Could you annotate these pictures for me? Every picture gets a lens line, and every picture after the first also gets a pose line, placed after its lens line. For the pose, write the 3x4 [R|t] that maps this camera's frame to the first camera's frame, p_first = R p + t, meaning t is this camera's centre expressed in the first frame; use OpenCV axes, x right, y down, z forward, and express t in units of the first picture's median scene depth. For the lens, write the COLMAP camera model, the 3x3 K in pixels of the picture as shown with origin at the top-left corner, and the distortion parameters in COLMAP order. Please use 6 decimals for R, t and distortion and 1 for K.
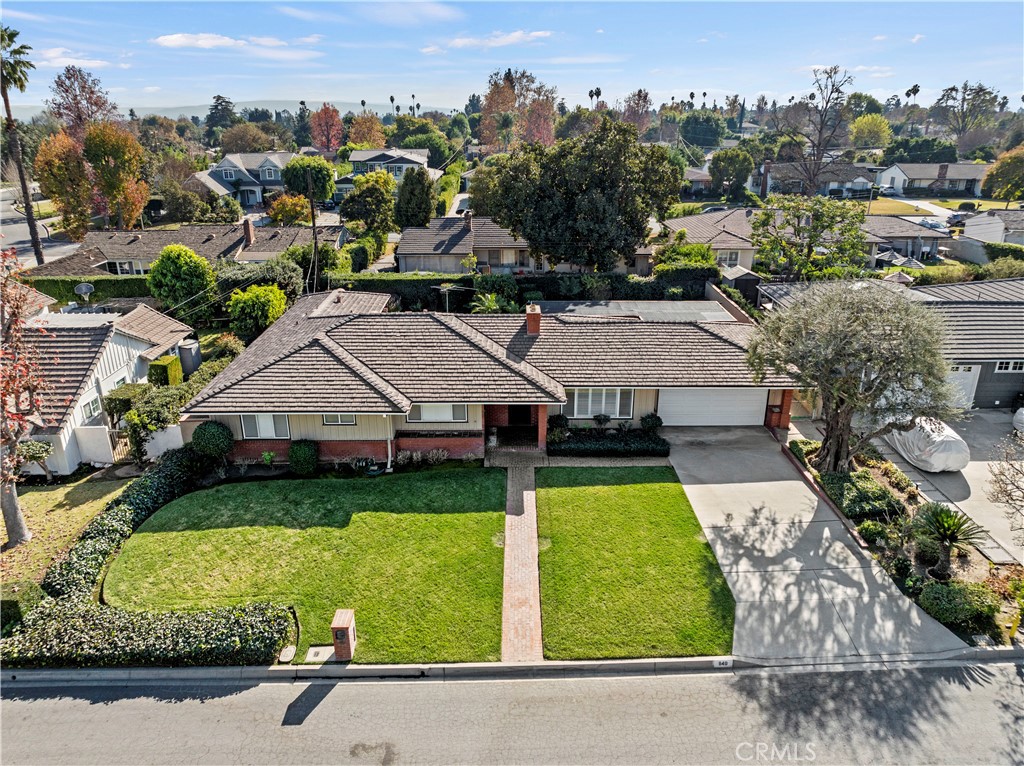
lens RADIAL K [[716.0, 0, 513.9], [0, 716.0, 384.6], [0, 0, 1]] dist [-0.041775, 0.012672]
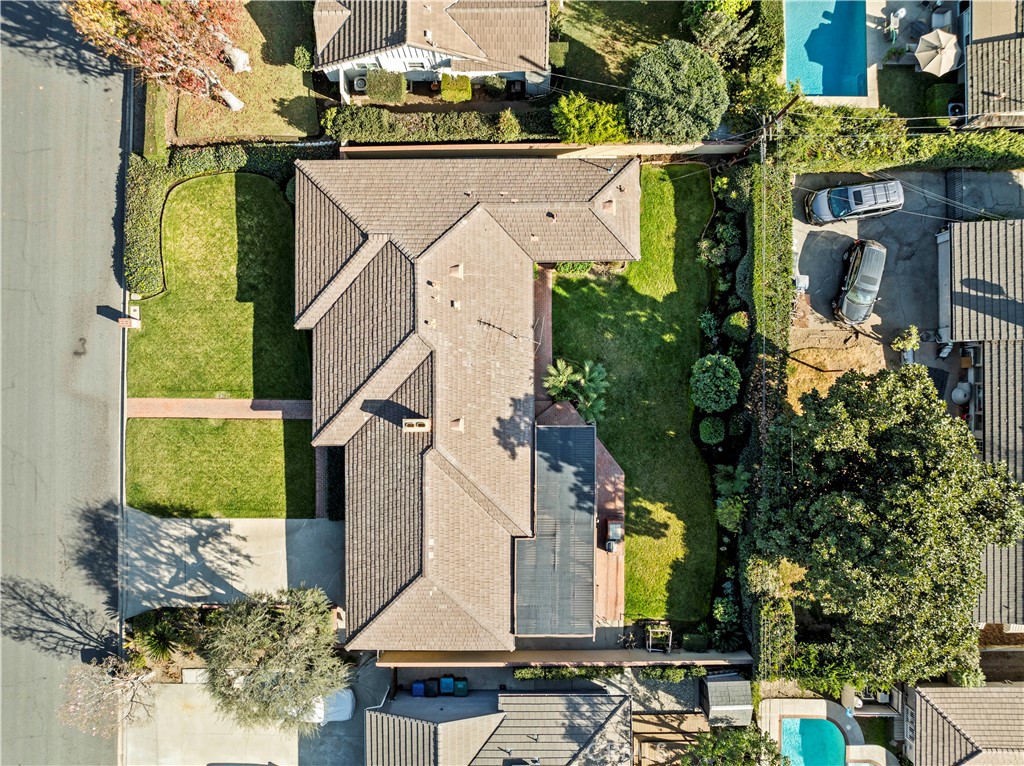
lens RADIAL K [[716.0, 0, 513.9], [0, 716.0, 384.6], [0, 0, 1]] dist [-0.041775, 0.012672]
pose [[-0.003074, 0.999975, -0.006388, -0.030038], [-0.357709, 0.004866, 0.933821, -1.286462], [0.933828, 0.005156, 0.357685, 0.838465]]
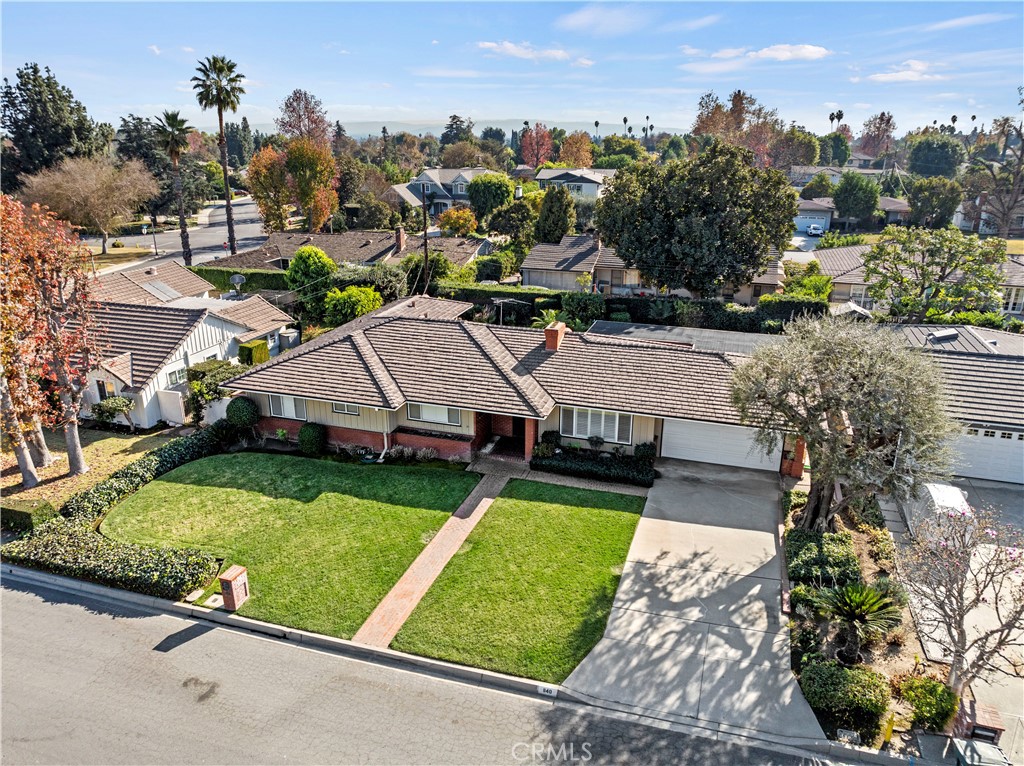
lens RADIAL K [[716.0, 0, 513.9], [0, 716.0, 384.6], [0, 0, 1]] dist [-0.041775, 0.012672]
pose [[0.950136, 0.107352, -0.292774, 0.308006], [-0.115010, 0.993323, -0.009019, -0.007560], [0.289851, 0.042242, 0.956139, 0.020312]]
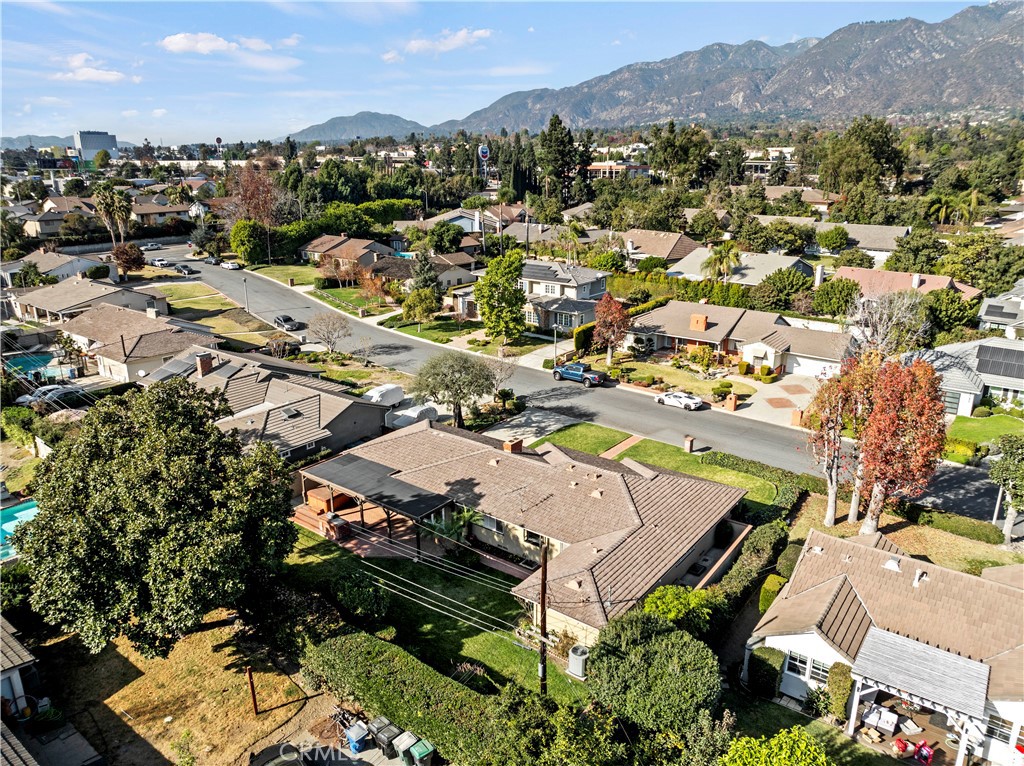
lens RADIAL K [[723.4, 0, 514.6], [0, 723.4, 382.9], [0, 0, 1]] dist [-0.052301, 0.023717]
pose [[-0.797009, -0.177501, 0.577296, -0.890544], [0.218381, 0.806476, 0.549460, -1.120040], [-0.563105, 0.563995, -0.604005, 2.022583]]
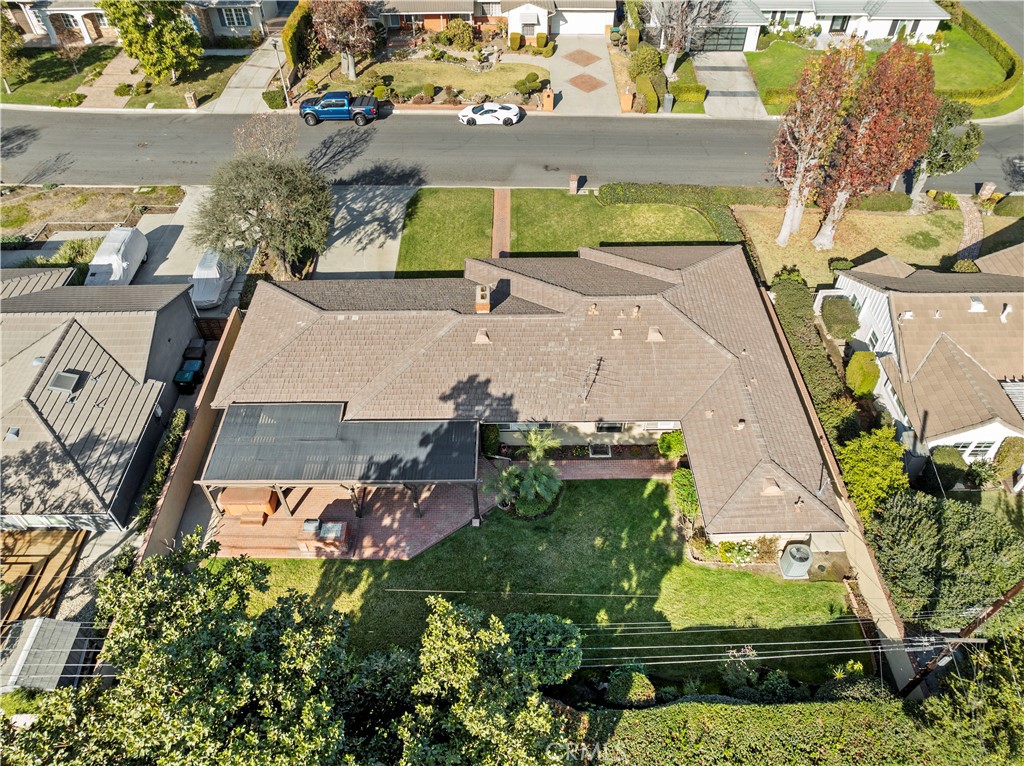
lens RADIAL K [[723.4, 0, 514.6], [0, 723.4, 382.9], [0, 0, 1]] dist [-0.052301, 0.023717]
pose [[-0.999966, 0.008025, 0.001614, -0.018966], [0.004568, 0.383513, 0.923524, -1.099909], [0.006792, 0.923501, -0.383537, 1.669517]]
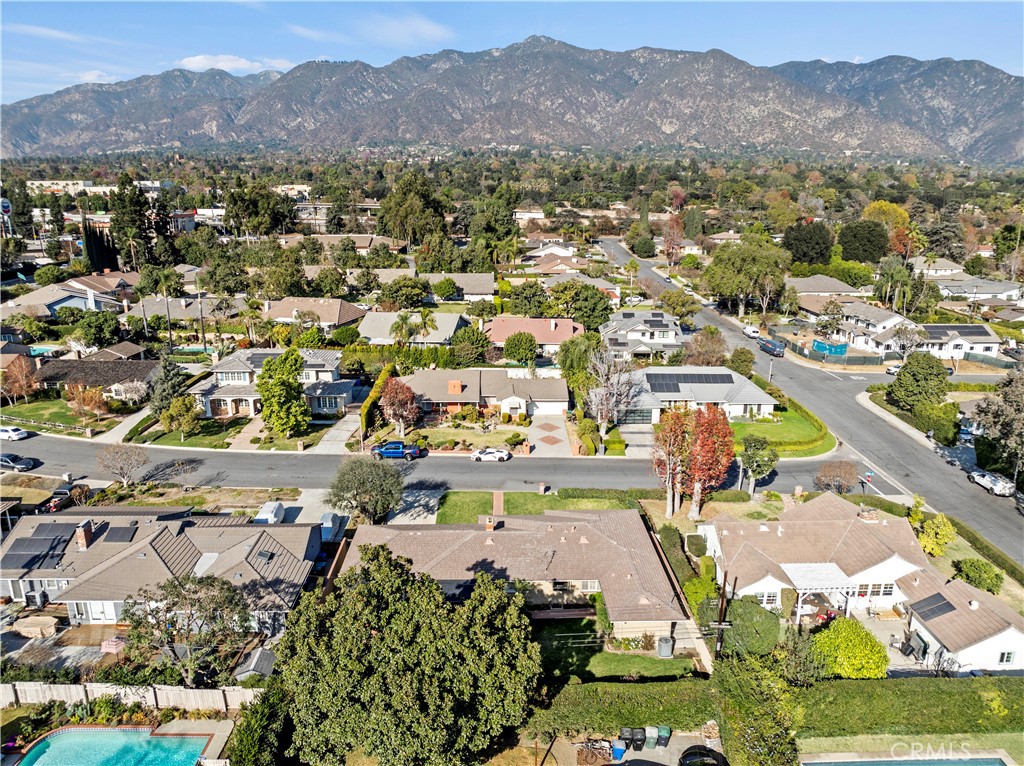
lens RADIAL K [[716.0, 0, 513.9], [0, 716.0, 384.6], [0, 0, 1]] dist [-0.041775, 0.012672]
pose [[-0.999784, 0.004774, -0.020246, 0.001913], [-0.008188, 0.804403, 0.594027, -1.642290], [0.019122, 0.594065, -0.804190, 2.521251]]
